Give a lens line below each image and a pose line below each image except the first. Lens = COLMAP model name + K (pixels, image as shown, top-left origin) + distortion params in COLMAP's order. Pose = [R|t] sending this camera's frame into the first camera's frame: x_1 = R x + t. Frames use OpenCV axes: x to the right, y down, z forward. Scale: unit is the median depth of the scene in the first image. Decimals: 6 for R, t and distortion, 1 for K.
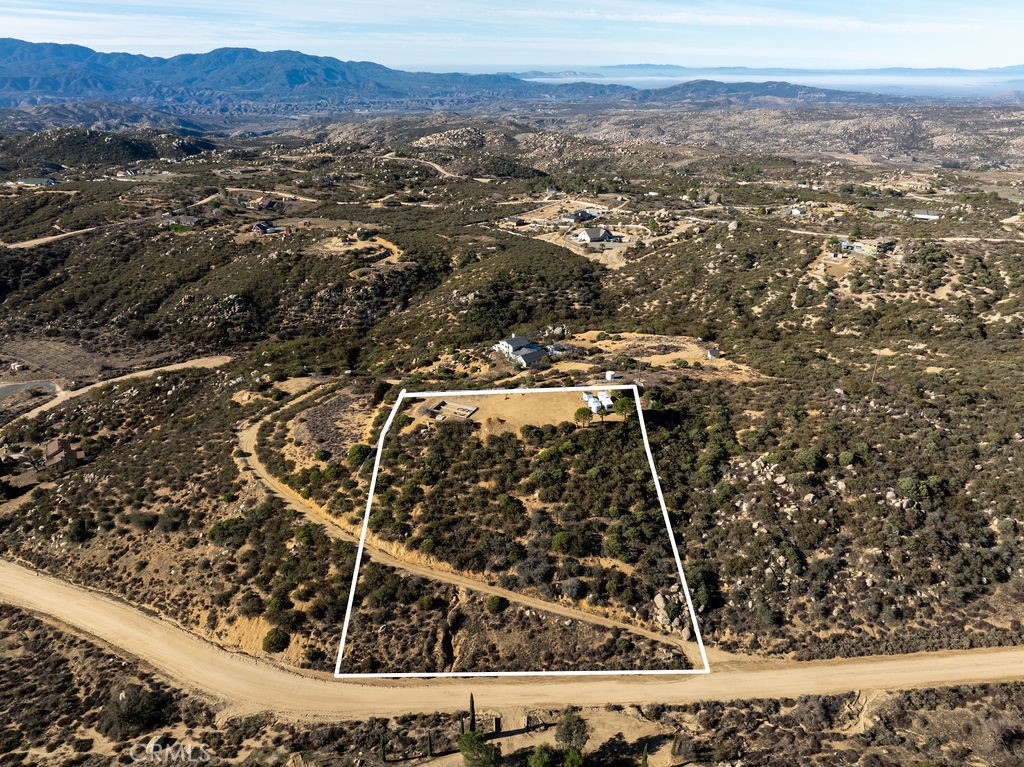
lens RADIAL K [[723.5, 0, 513.9], [0, 723.5, 382.6], [0, 0, 1]] dist [-0.055500, 0.024608]
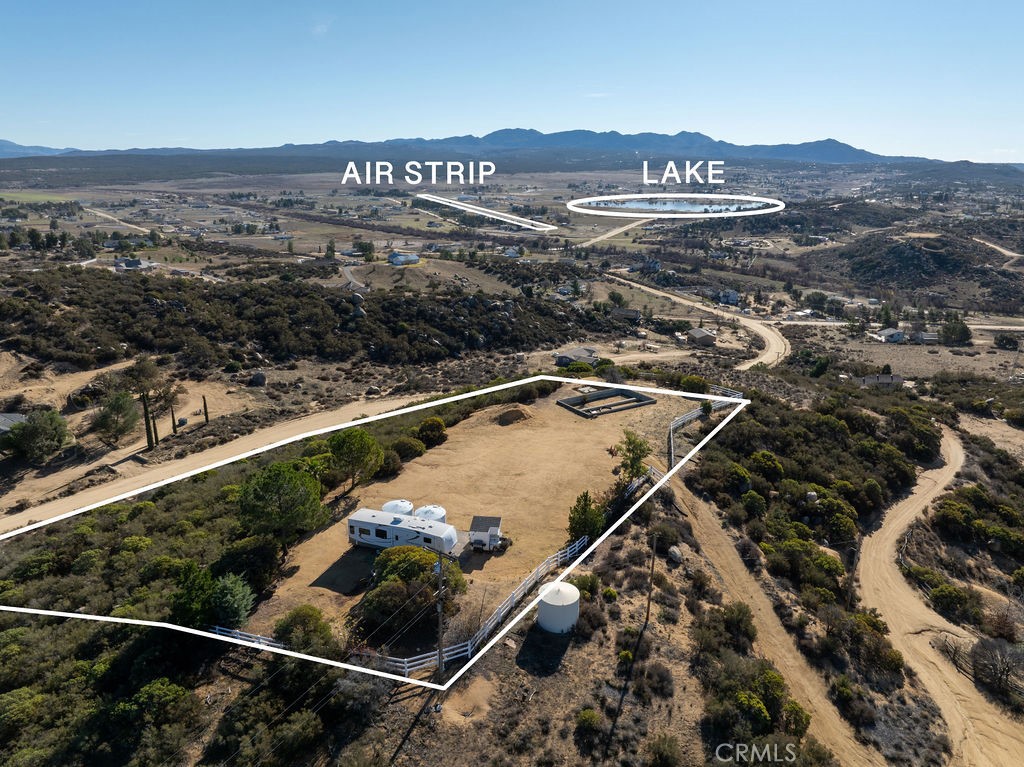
lens RADIAL K [[723.5, 0, 513.9], [0, 723.5, 382.6], [0, 0, 1]] dist [-0.055500, 0.024608]
pose [[-0.528754, 0.239555, -0.814268, 0.408644], [-0.357481, 0.807254, 0.469626, -0.213944], [0.769823, 0.539402, -0.341202, 1.438049]]
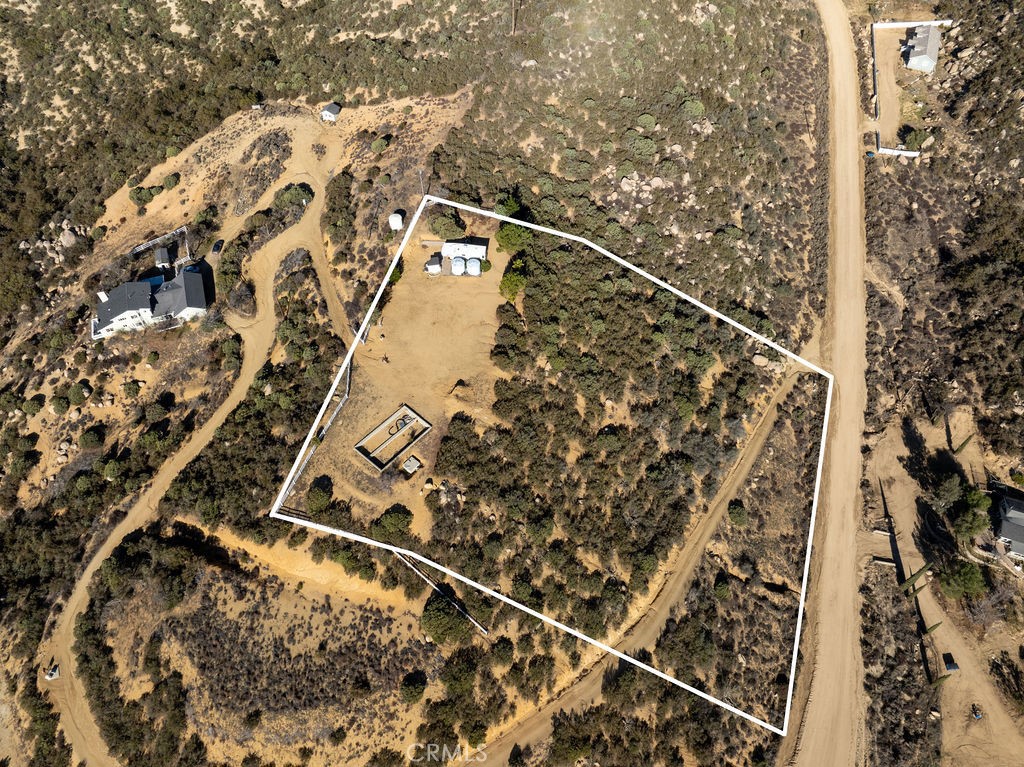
lens RADIAL K [[723.5, 0, 513.9], [0, 723.5, 382.6], [0, 0, 1]] dist [-0.055500, 0.024608]
pose [[0.284854, -0.770828, 0.569809, -0.452913], [0.394389, 0.636037, 0.663261, -0.434388], [-0.873679, 0.035793, 0.485184, 0.828642]]
